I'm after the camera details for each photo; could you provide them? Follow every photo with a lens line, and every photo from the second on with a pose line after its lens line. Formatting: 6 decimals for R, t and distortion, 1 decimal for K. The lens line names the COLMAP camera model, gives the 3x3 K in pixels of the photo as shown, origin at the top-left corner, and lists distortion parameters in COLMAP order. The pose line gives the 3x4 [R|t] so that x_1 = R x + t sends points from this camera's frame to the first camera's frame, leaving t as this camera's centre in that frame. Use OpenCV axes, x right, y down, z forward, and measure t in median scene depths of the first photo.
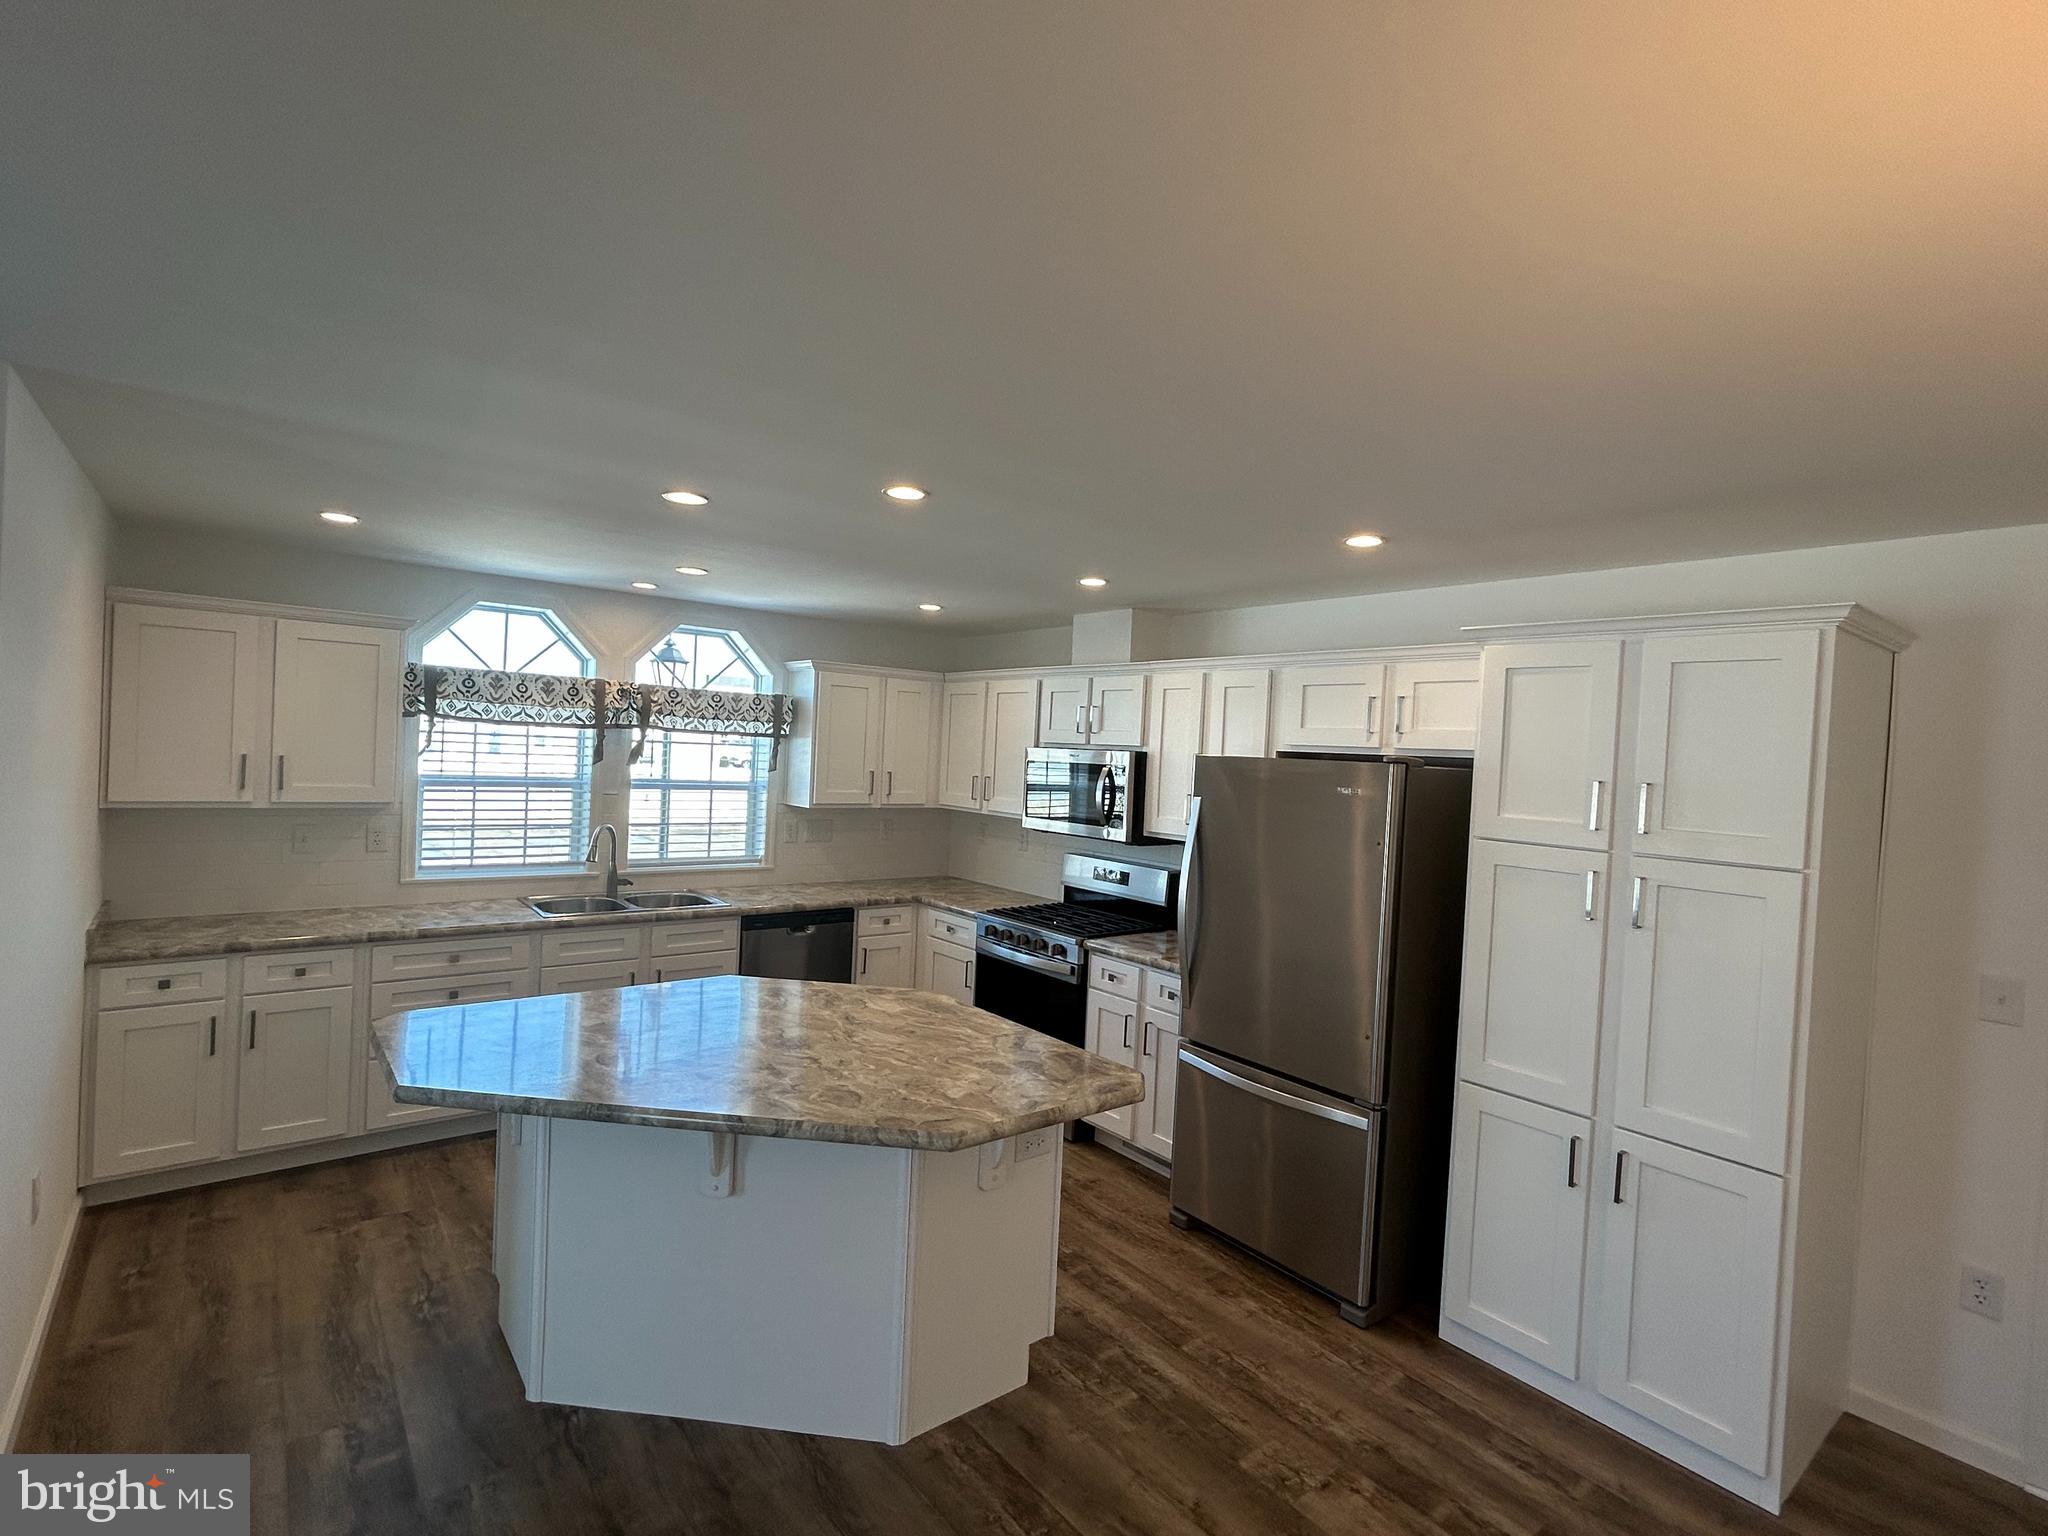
lens RADIAL K [[979.3, 0, 1021.7], [0, 979.3, 770.7], [0, 0, 1]] dist [0.002653, 0.000280]
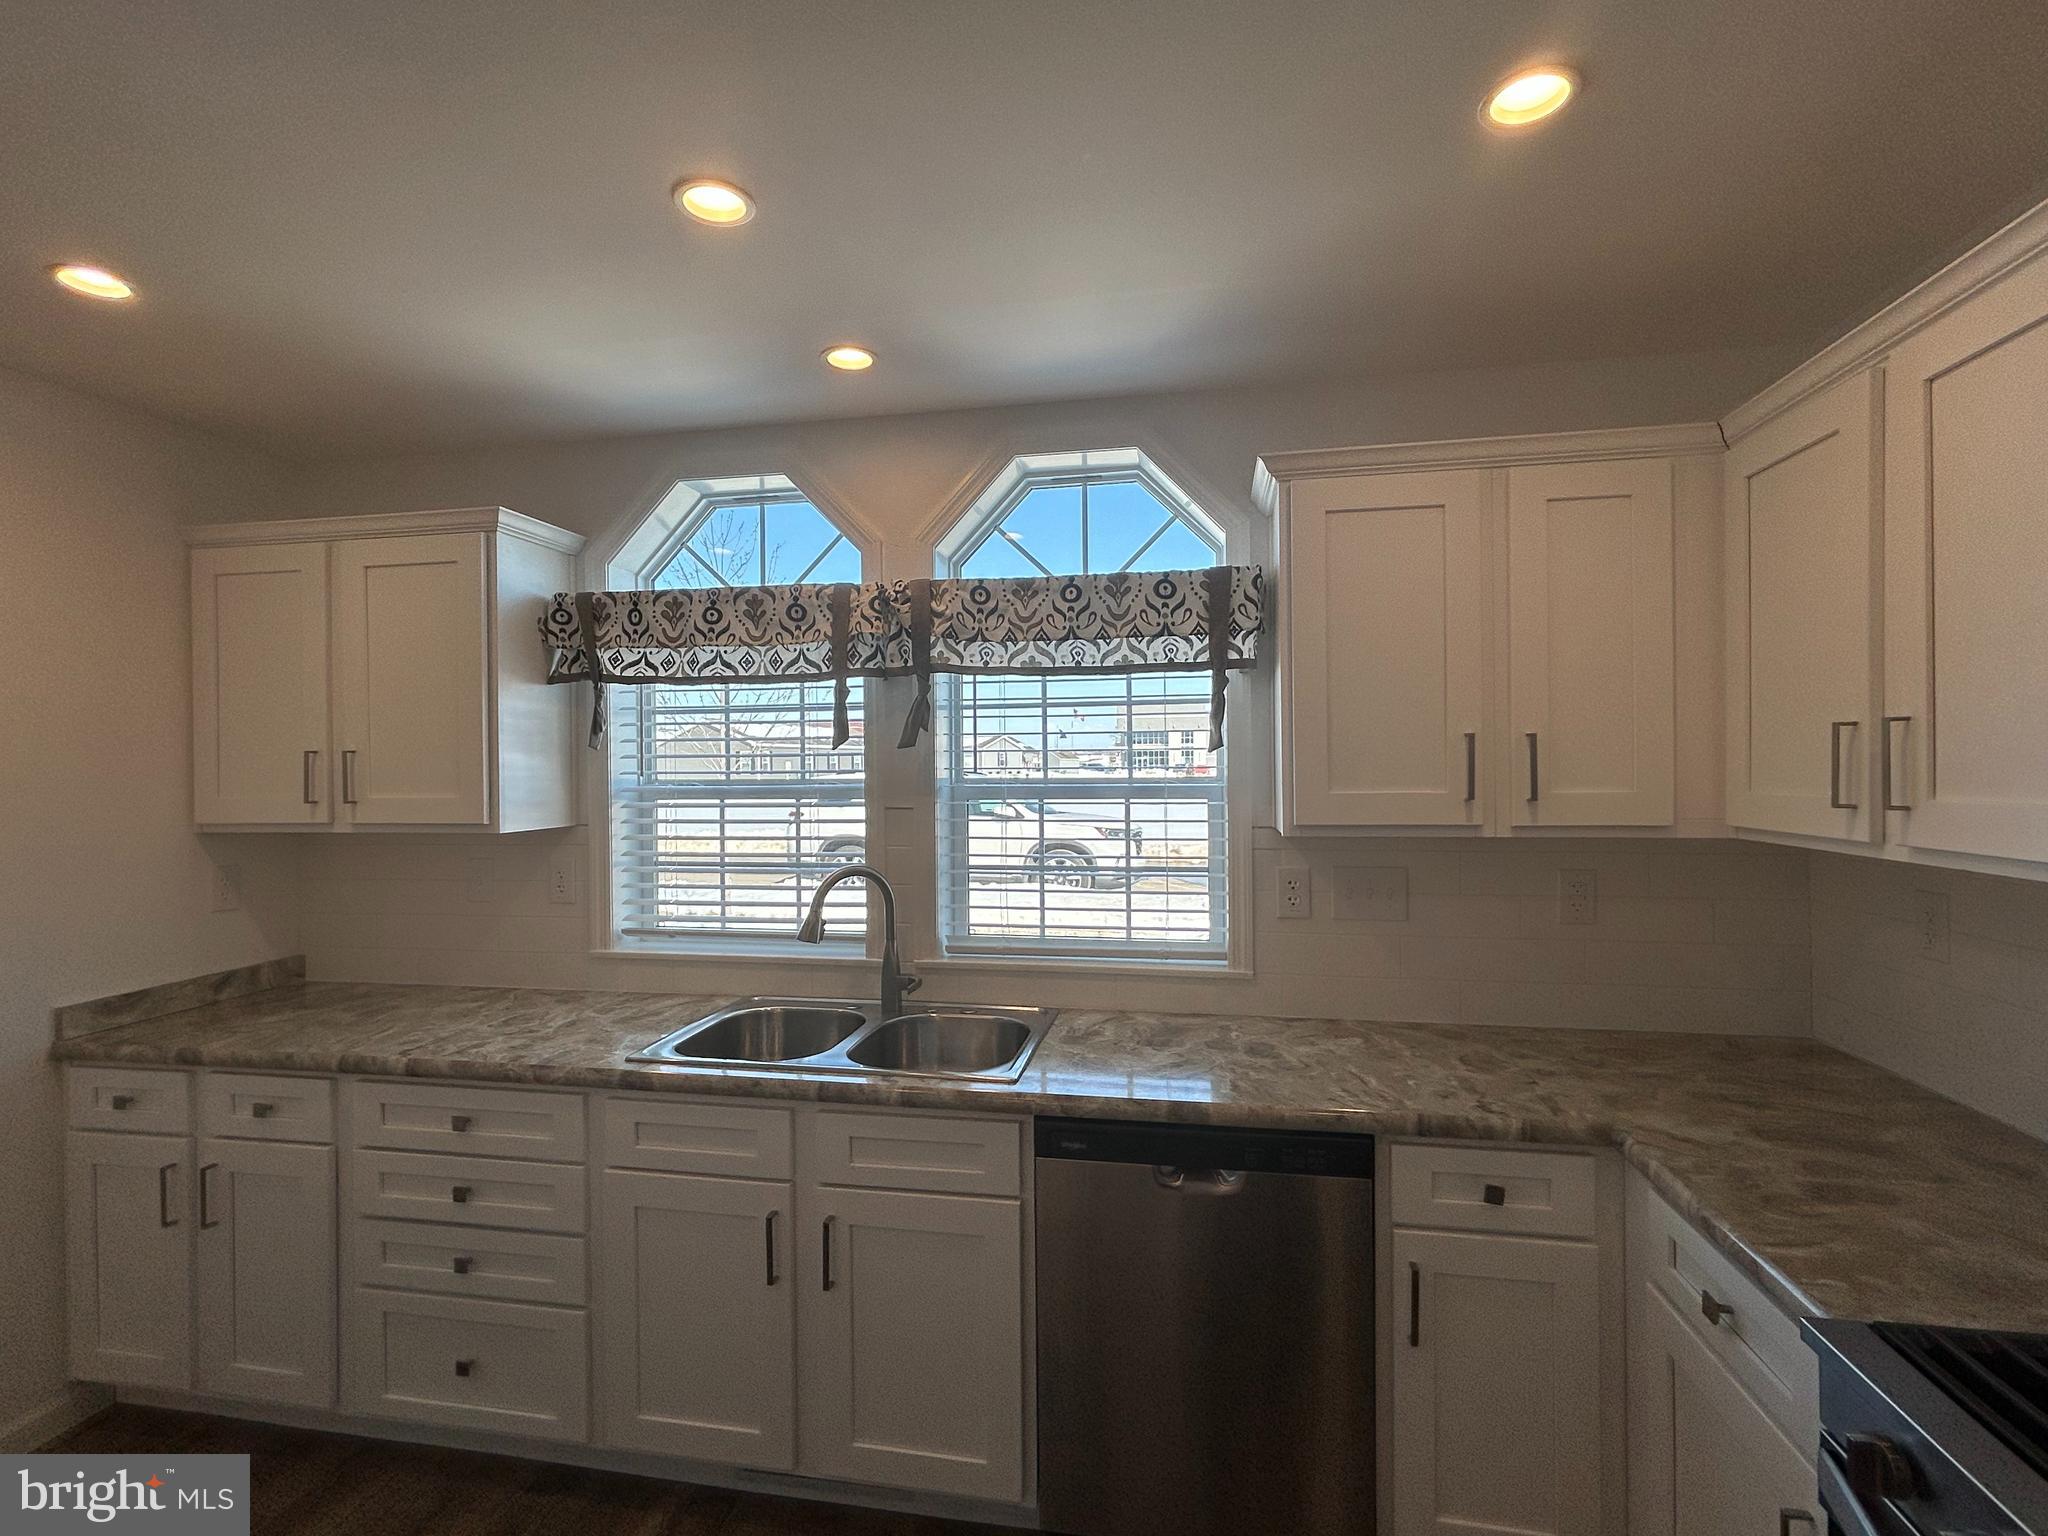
lens RADIAL K [[979.3, 0, 1025.7], [0, 979.3, 766.4], [0, 0, 1]] dist [0.002653, 0.000280]
pose [[0.642194, -0.052767, -0.764724, 0.016819], [0.024213, 0.998526, -0.048566, 0.028687], [0.766160, 0.012673, 0.642525, 0.724963]]
